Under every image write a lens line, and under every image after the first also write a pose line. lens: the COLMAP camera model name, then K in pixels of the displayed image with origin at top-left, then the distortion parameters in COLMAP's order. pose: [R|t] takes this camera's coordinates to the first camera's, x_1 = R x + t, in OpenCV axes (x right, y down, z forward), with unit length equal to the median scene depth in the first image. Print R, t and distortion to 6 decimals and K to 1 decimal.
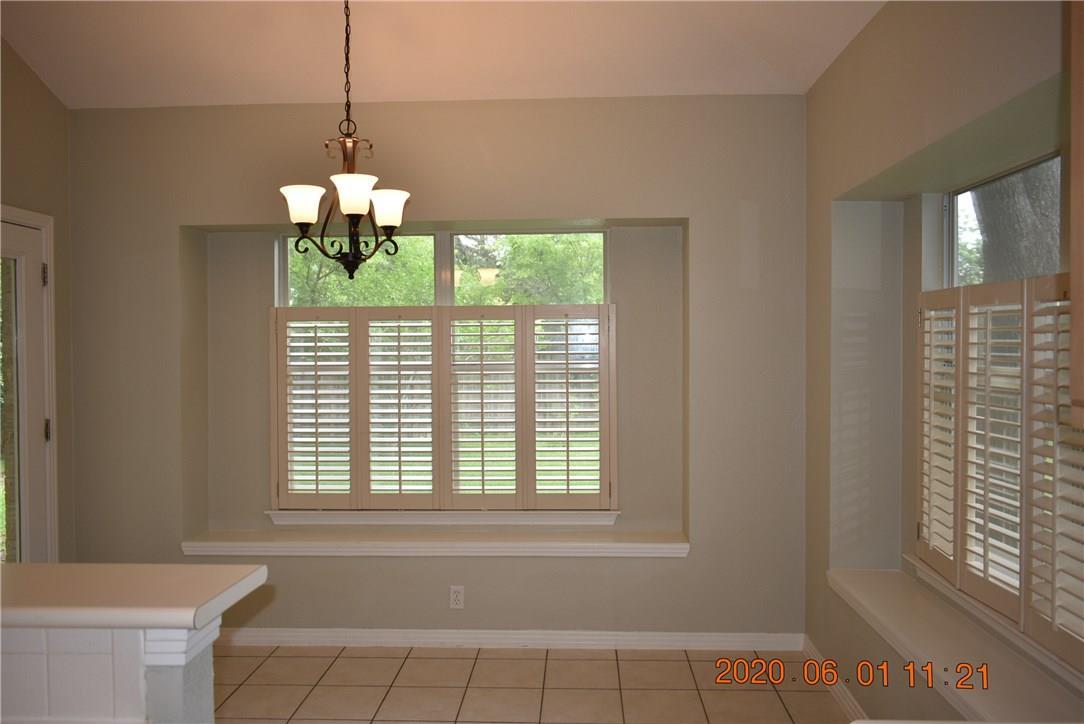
lens RADIAL K [[851.7, 0, 545.9], [0, 851.7, 359.7], [0, 0, 1]] dist [-0.017558, 0.014335]
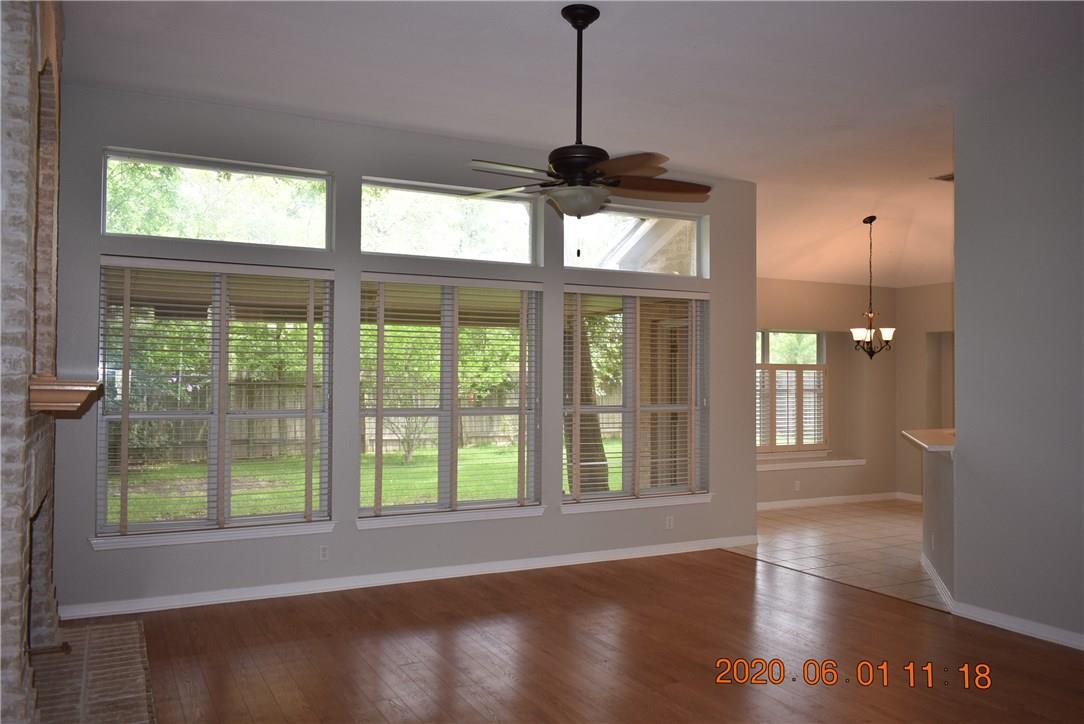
lens RADIAL K [[874.5, 0, 548.1], [0, 874.5, 368.2], [0, 0, 1]] dist [0.009708, -0.003438]
pose [[0.867519, 0.015648, 0.497158, -1.959660], [-0.001428, 0.999579, -0.028971, 0.020291], [-0.497402, 0.024423, 0.867176, -0.813354]]
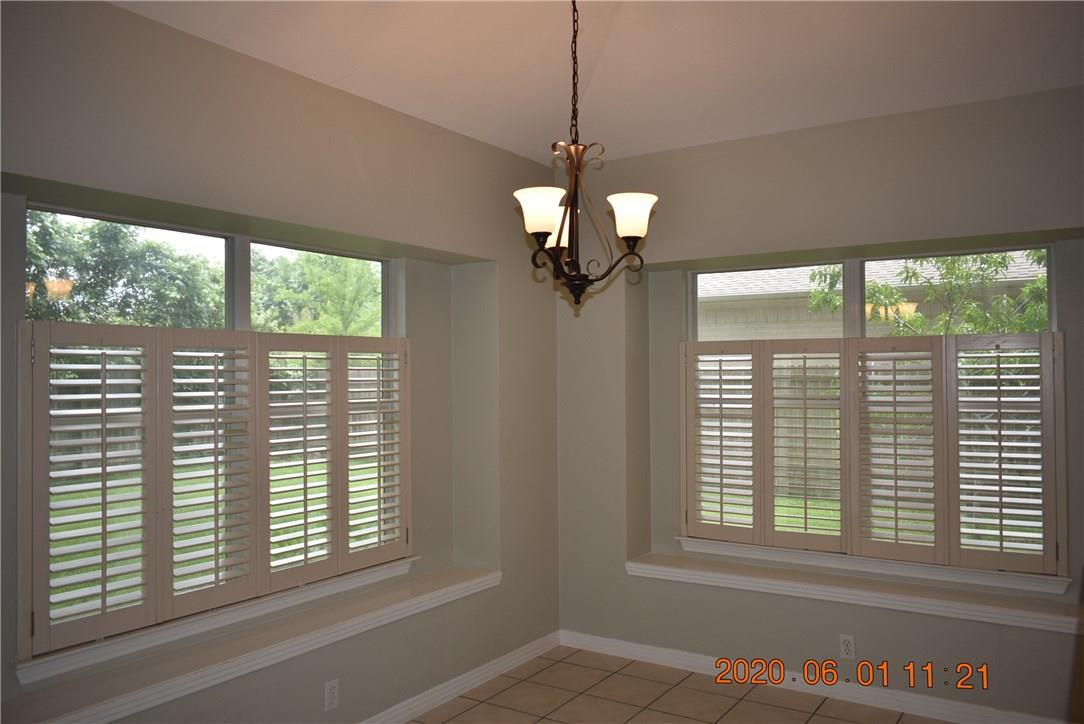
lens RADIAL K [[851.7, 0, 547.7], [0, 851.7, 362.8], [0, 0, 1]] dist [-0.017558, 0.014335]
pose [[0.517891, 0.014307, 0.855327, -0.690692], [0.021627, 0.999322, -0.029810, -0.006419], [-0.855173, 0.033937, 0.517230, 0.398063]]
